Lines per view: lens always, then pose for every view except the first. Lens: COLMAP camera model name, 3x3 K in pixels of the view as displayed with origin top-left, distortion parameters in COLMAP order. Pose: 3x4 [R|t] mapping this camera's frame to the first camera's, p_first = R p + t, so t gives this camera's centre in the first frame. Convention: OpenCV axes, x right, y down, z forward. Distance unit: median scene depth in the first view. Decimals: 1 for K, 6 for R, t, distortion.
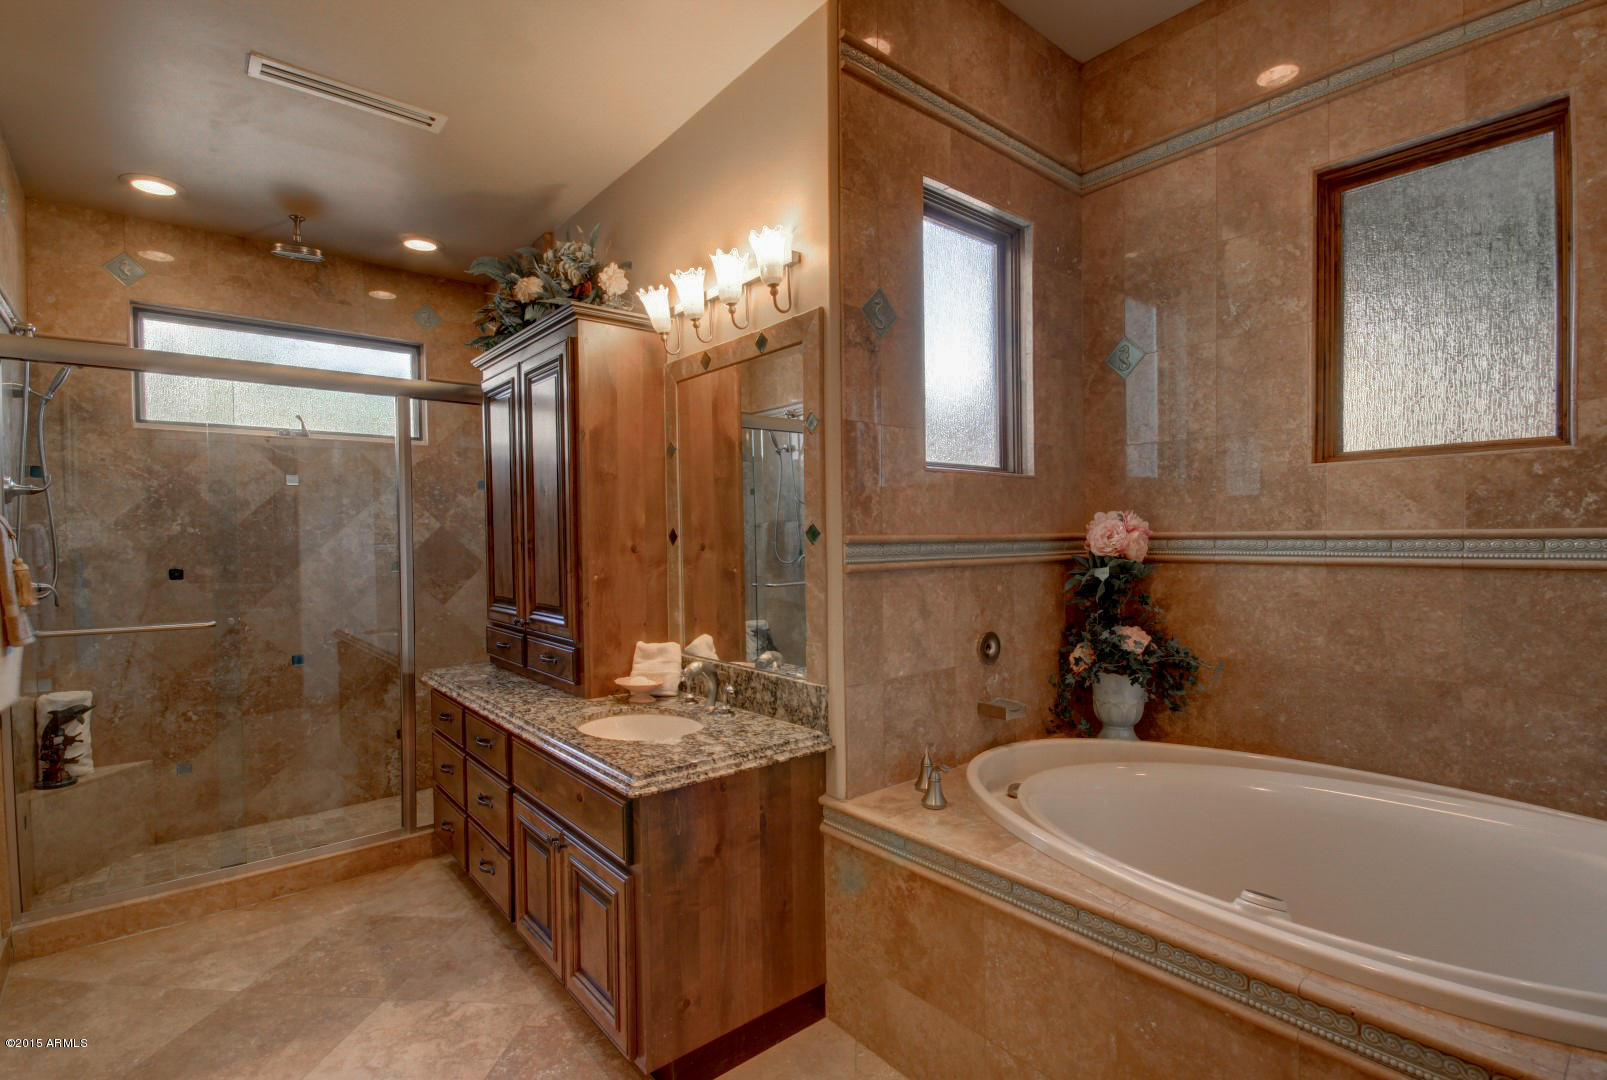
lens RADIAL K [[737.2, 0, 806.7], [0, 737.2, 558.3], [0, 0, 1]] dist [0.011860, -0.014601]
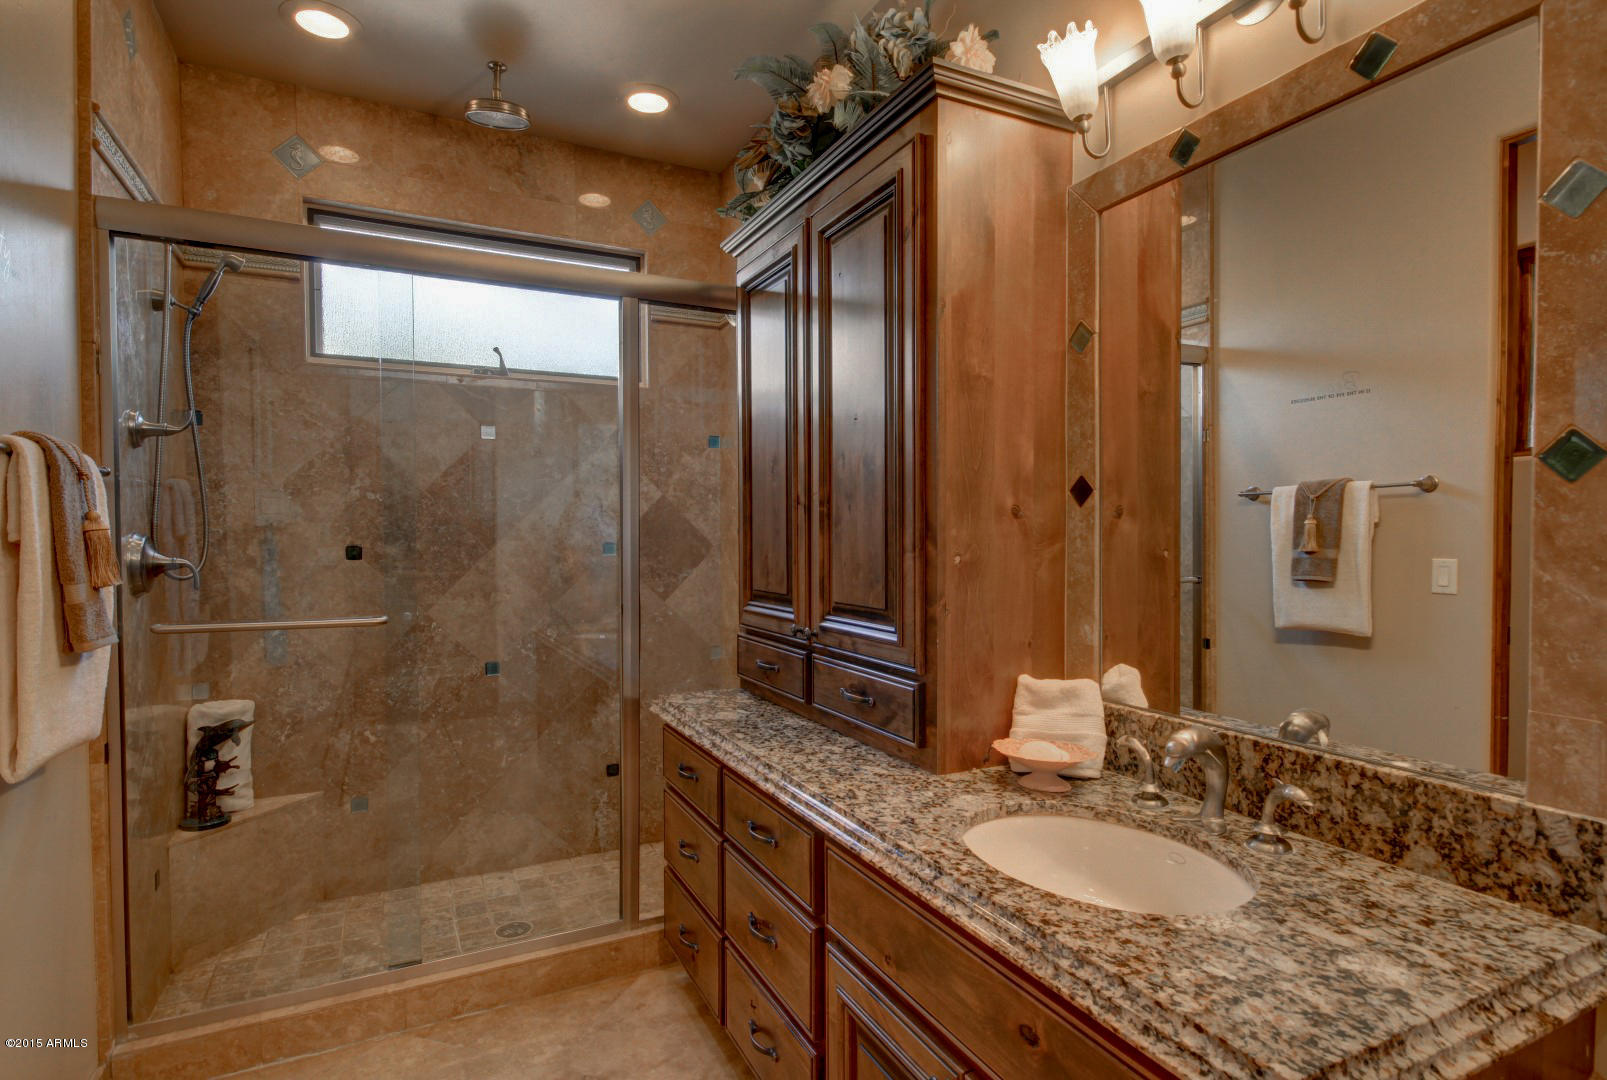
lens RADIAL K [[822.8, 0, 814.2], [0, 822.8, 556.1], [0, 0, 1]] dist [-0.000484, 0.001139]
pose [[0.972647, 0.012630, -0.231946, -0.205493], [-0.012754, 0.999918, 0.000964, 0.020132], [0.231939, 0.002020, 0.972728, 0.304253]]
